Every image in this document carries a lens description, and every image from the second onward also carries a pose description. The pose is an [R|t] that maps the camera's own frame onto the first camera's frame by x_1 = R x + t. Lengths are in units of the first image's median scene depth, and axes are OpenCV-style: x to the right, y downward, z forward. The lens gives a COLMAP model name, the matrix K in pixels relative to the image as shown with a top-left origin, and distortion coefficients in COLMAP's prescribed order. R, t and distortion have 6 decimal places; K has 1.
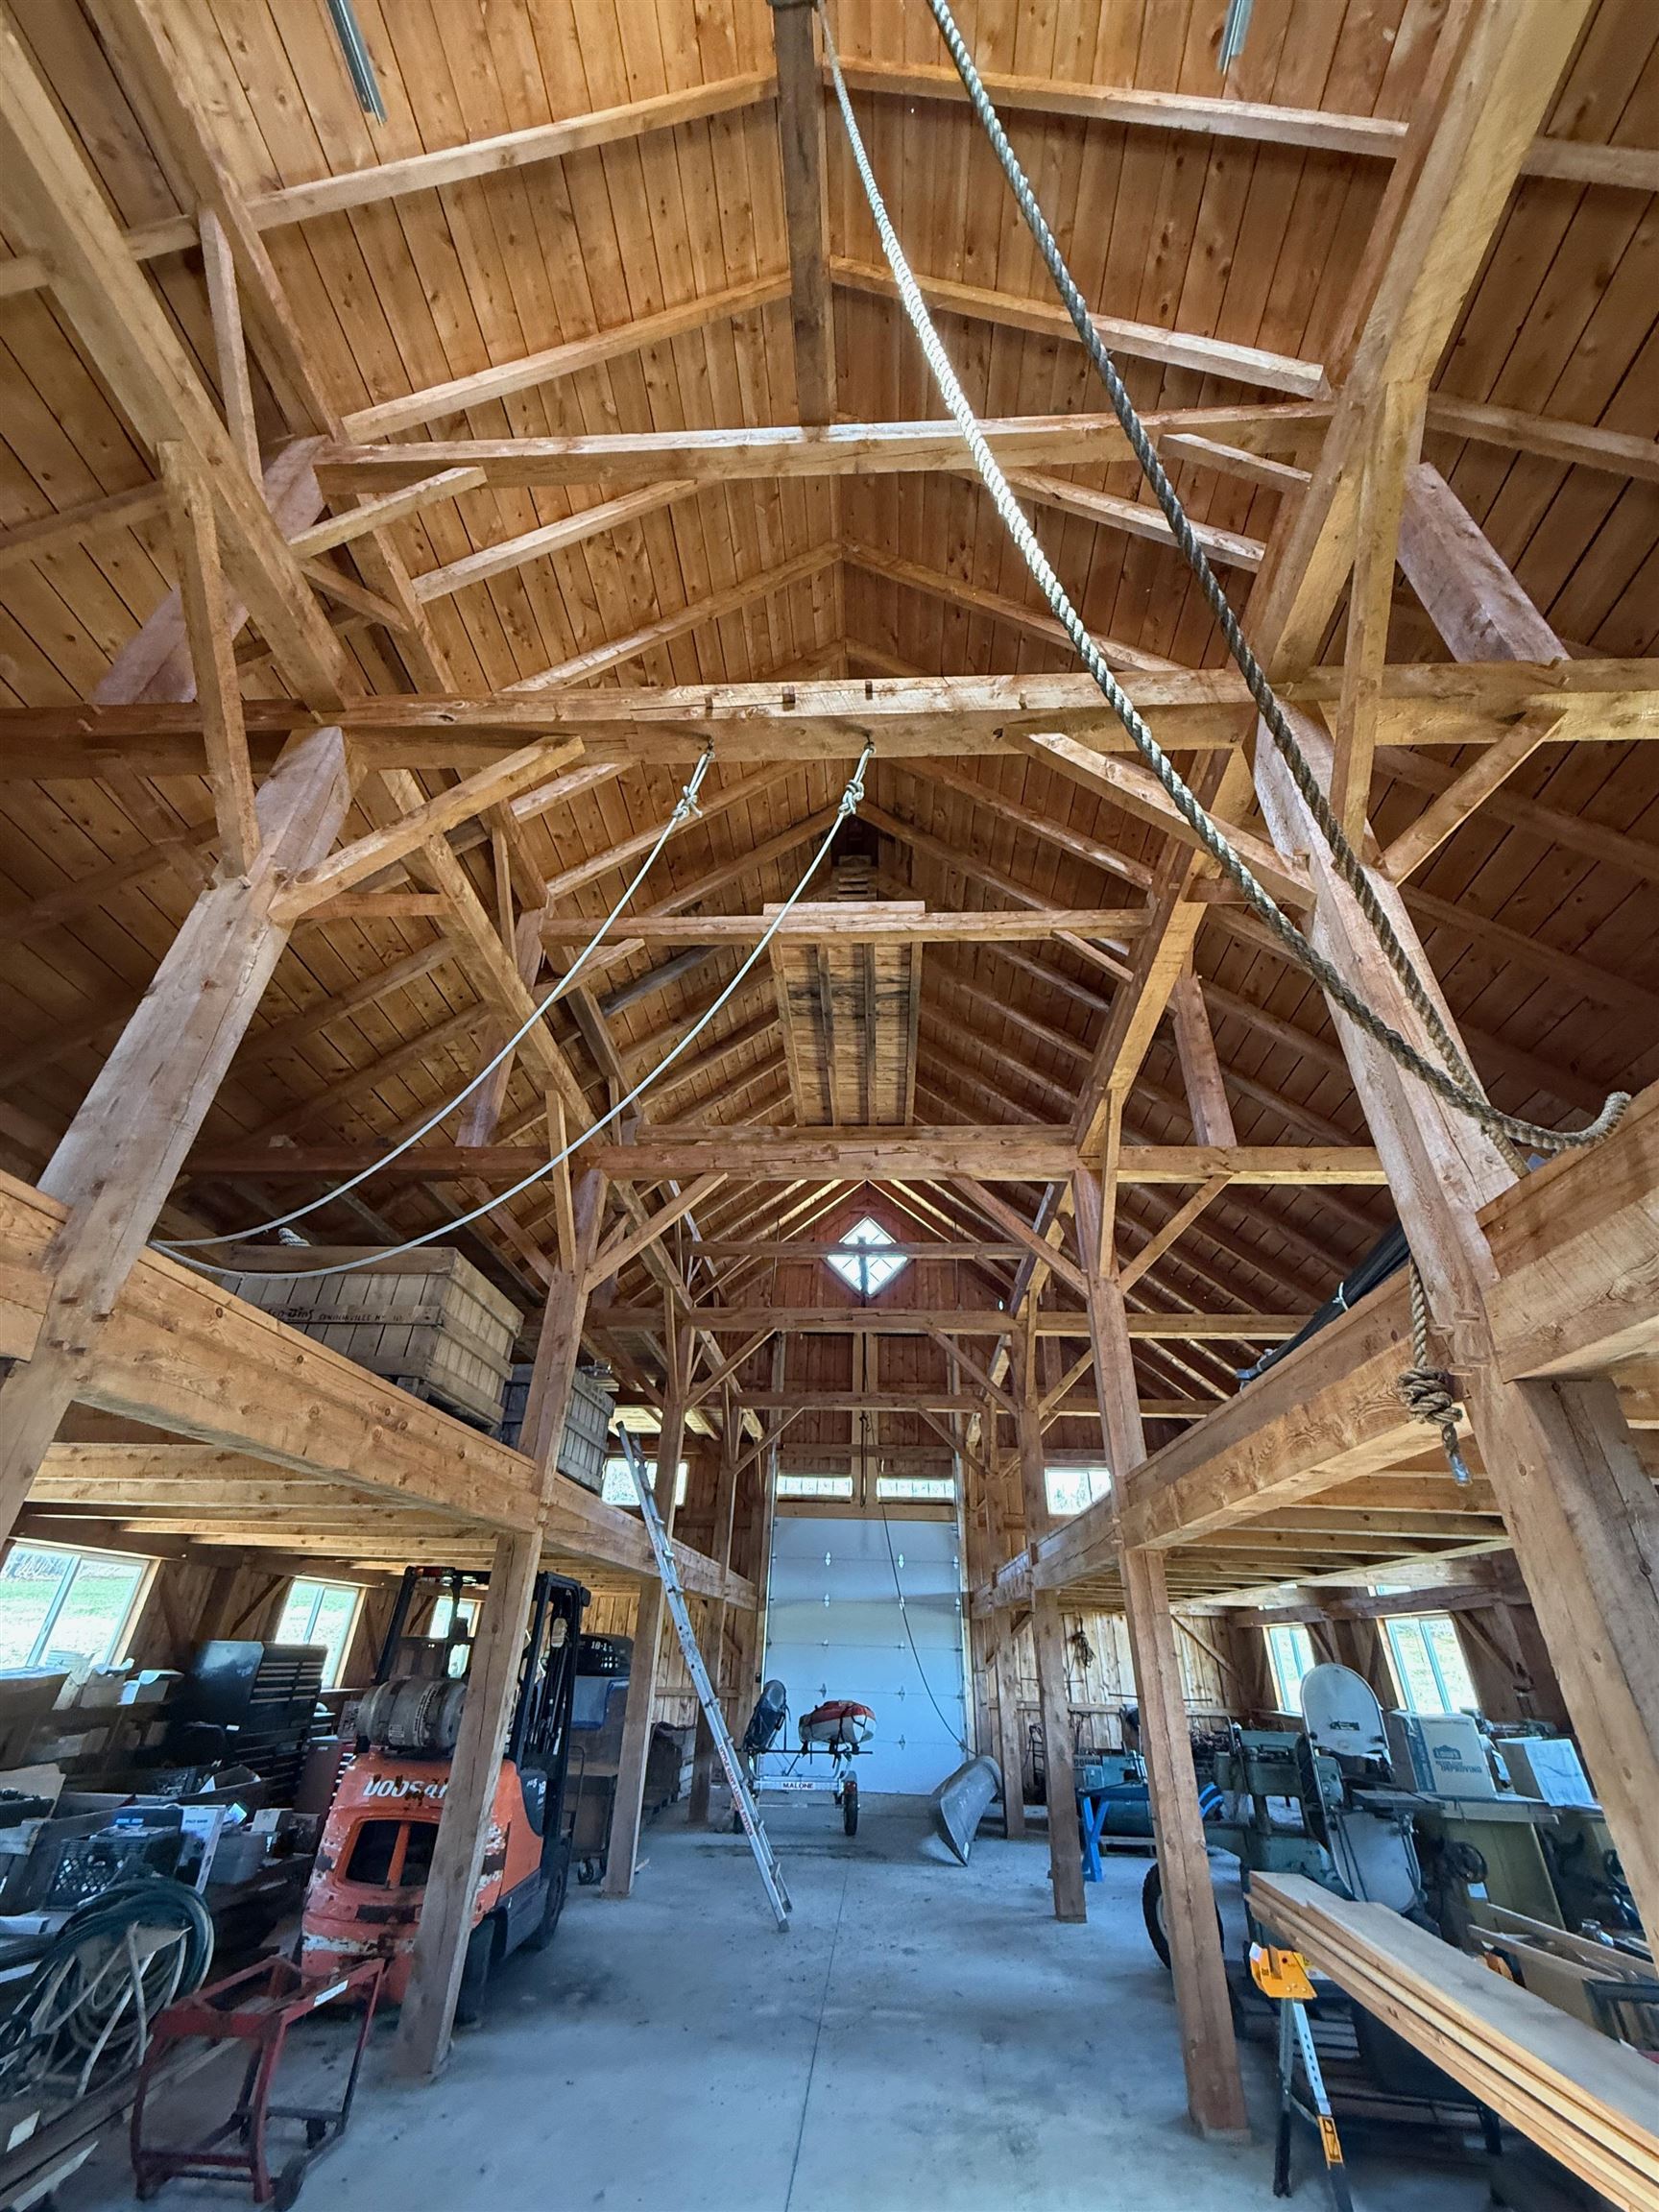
lens RADIAL K [[880.1, 0, 831.2], [0, 880.1, 1103.8], [0, 0, 1]] dist [-0.002141, 0.000786]
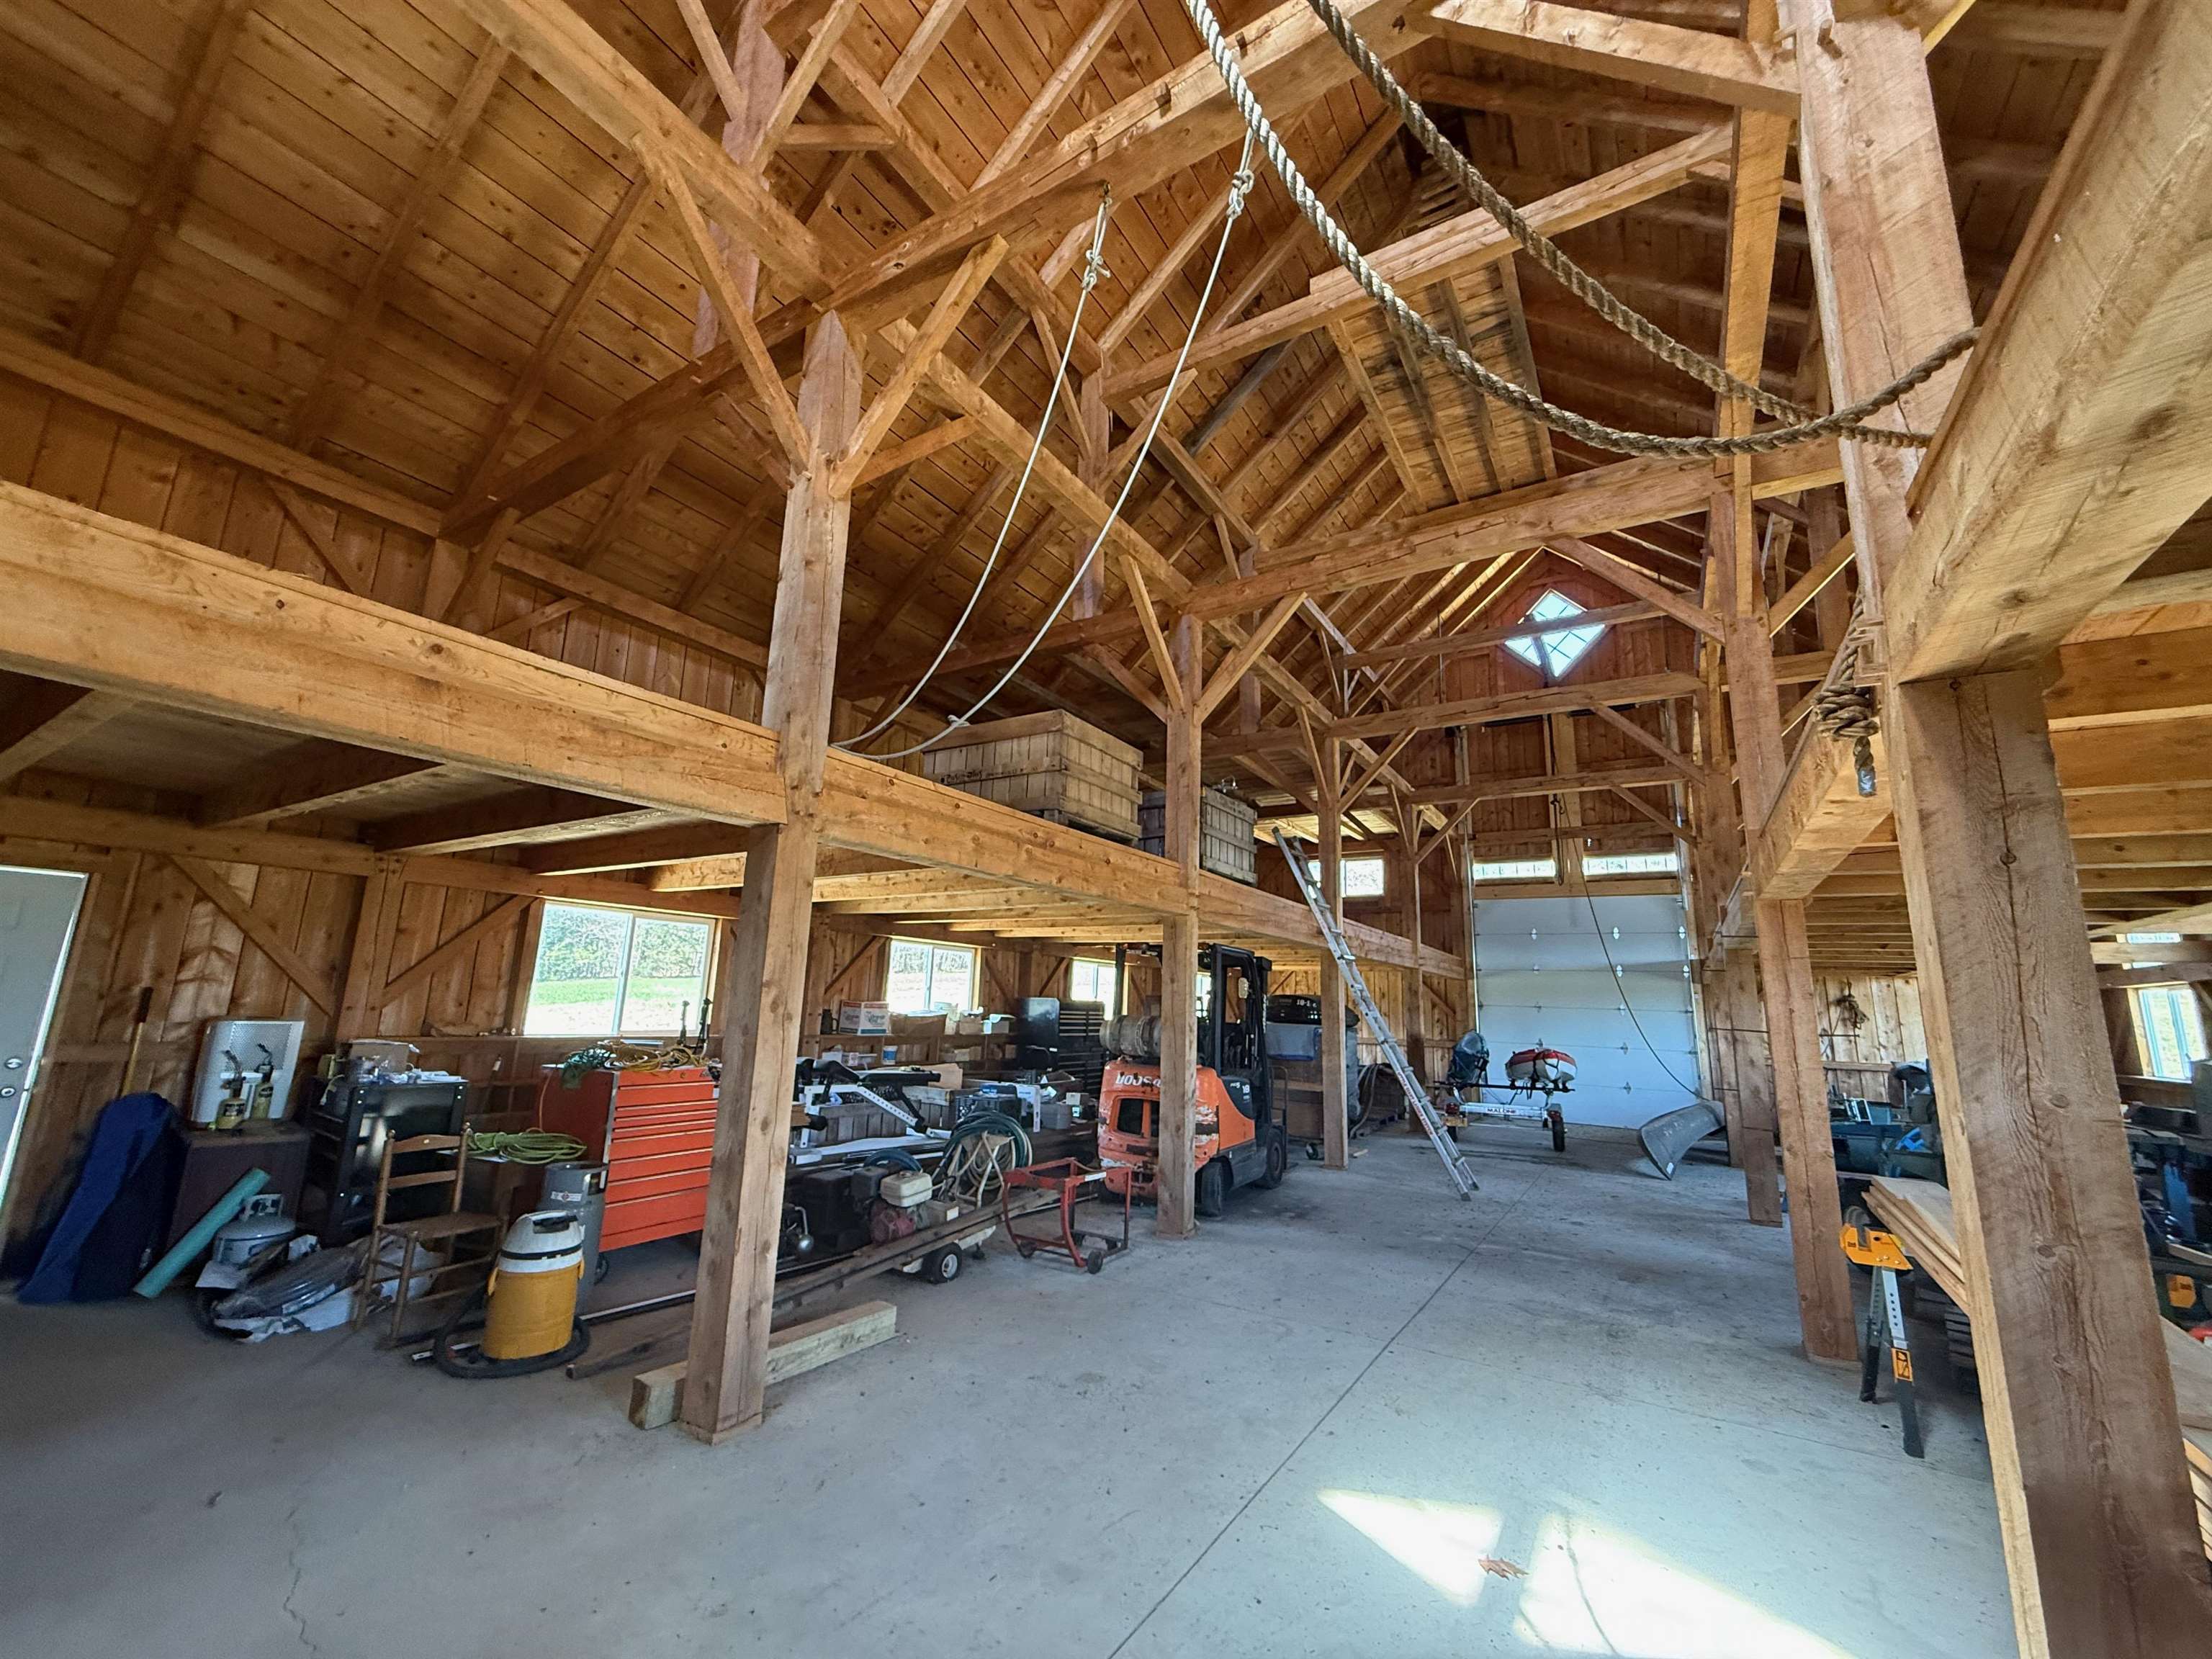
lens RADIAL K [[880.1, 0, 1104.6], [0, 880.1, 830.5], [0, 0, 1]] dist [-0.002141, 0.000786]
pose [[0.872084, -0.094244, -0.480195, 0.135662], [0.250653, 0.928809, 0.272922, -0.001234], [0.420288, -0.358374, 0.833622, -0.049579]]
